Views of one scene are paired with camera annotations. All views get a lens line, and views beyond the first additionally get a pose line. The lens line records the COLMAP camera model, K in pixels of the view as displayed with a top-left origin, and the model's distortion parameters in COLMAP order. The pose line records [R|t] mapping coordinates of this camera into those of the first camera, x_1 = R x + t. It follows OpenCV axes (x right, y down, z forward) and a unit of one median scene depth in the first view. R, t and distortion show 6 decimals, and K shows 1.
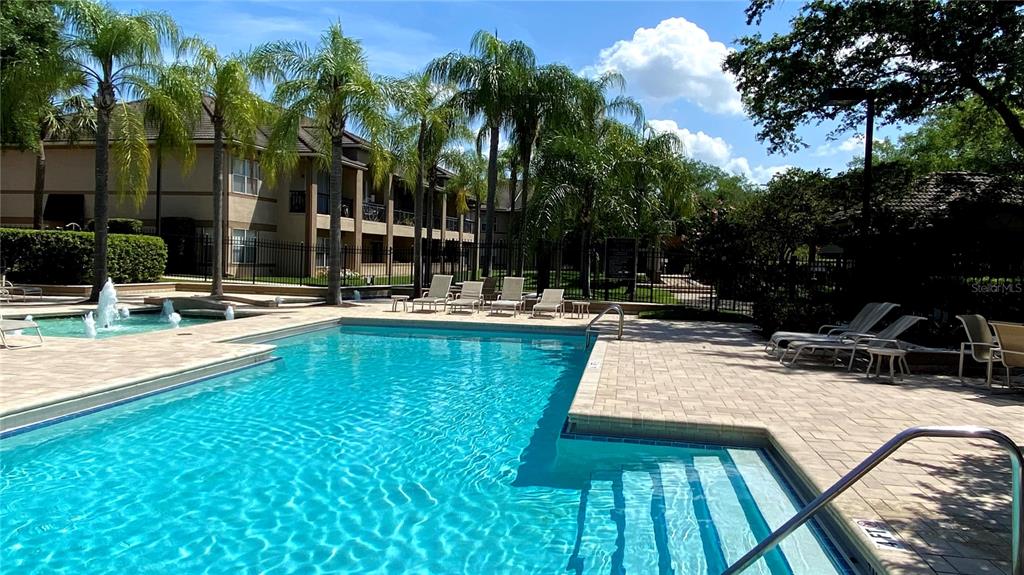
lens RADIAL K [[685.8, 0, 512.0], [0, 685.8, 287.5], [0, 0, 1]] dist [0.001272, -0.000023]
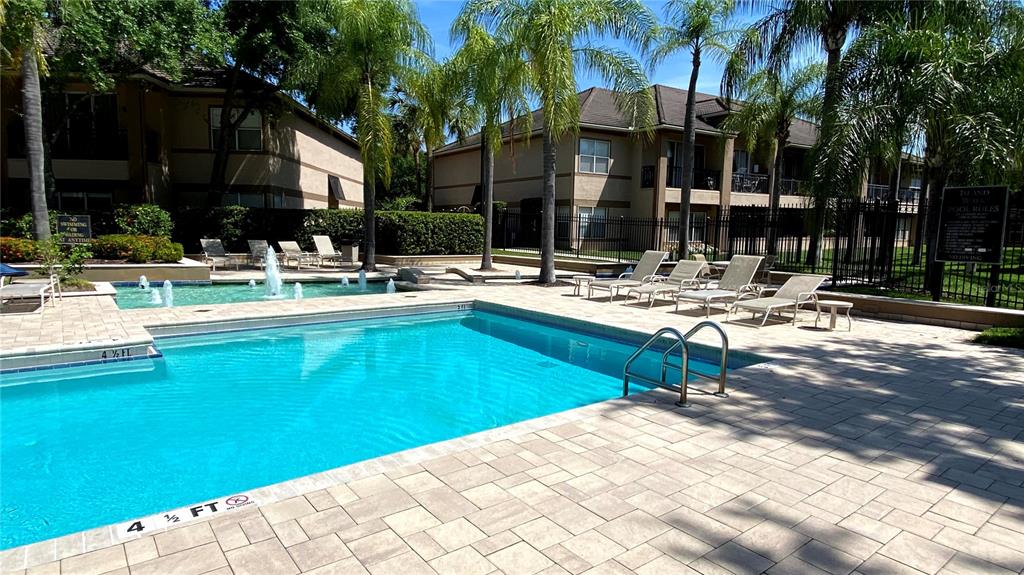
lens RADIAL K [[557.3, 0, 512.0], [0, 557.3, 287.5], [0, 0, 1]] dist [0.006148, 0.000295]
pose [[0.721699, 0.053492, -0.690137, 0.128872], [-0.020225, 0.998213, 0.056221, -0.004851], [0.691911, -0.026617, 0.721492, 0.287894]]
